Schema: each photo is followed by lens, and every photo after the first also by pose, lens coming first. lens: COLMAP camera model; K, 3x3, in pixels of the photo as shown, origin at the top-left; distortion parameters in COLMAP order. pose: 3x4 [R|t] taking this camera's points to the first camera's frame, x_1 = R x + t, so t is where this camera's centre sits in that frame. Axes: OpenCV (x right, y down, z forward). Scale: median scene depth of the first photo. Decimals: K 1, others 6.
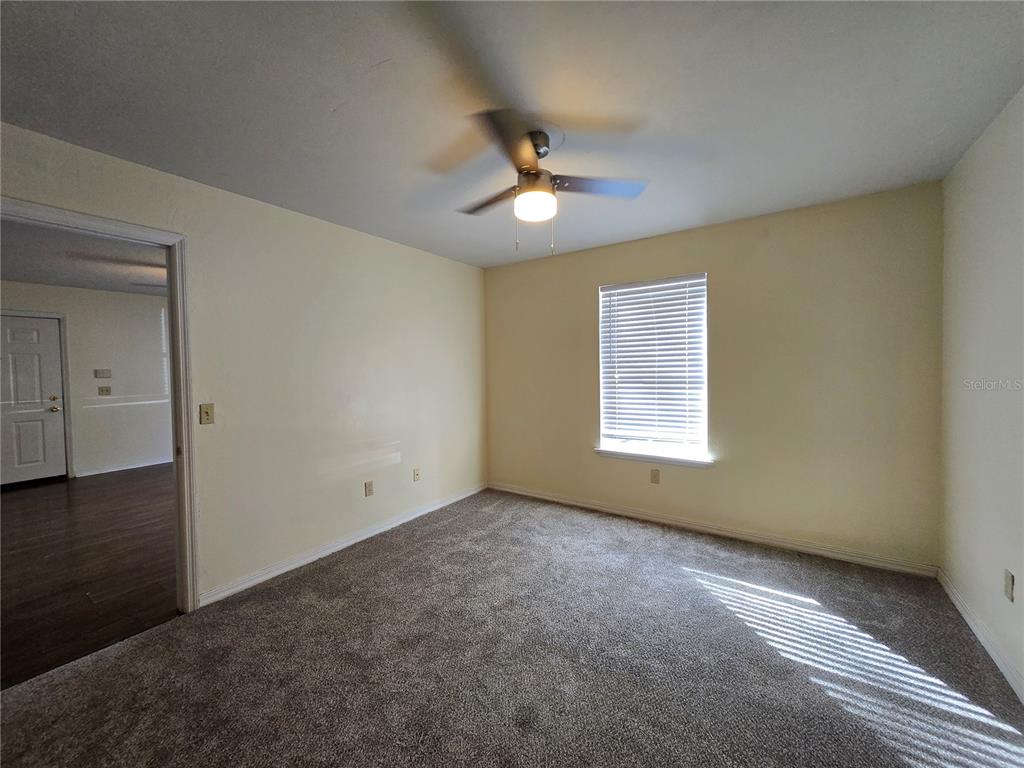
lens RADIAL K [[400.4, 0, 517.0], [0, 400.4, 383.2], [0, 0, 1]] dist [0.009015, -0.002210]
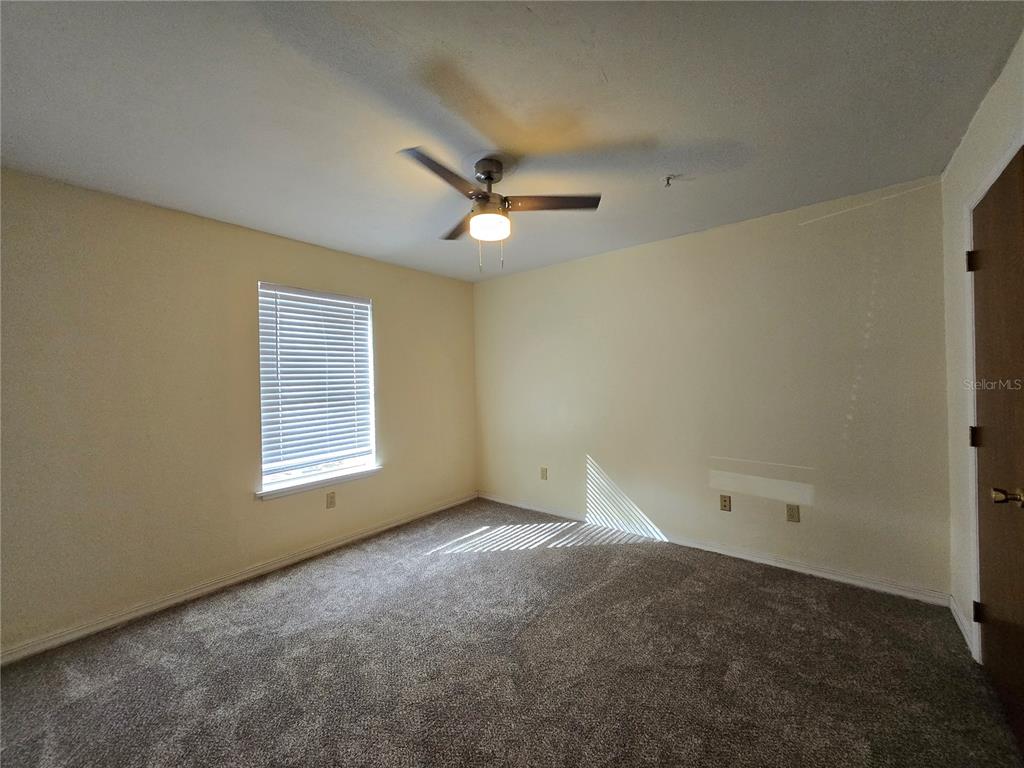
lens RADIAL K [[400.4, 0, 513.4], [0, 400.4, 381.6], [0, 0, 1]] dist [0.009015, -0.002210]
pose [[0.073727, 0.007244, 0.997252, -0.631965], [0.059036, 0.998188, -0.011615, -0.009799], [-0.995530, 0.059730, 0.073166, 0.547555]]
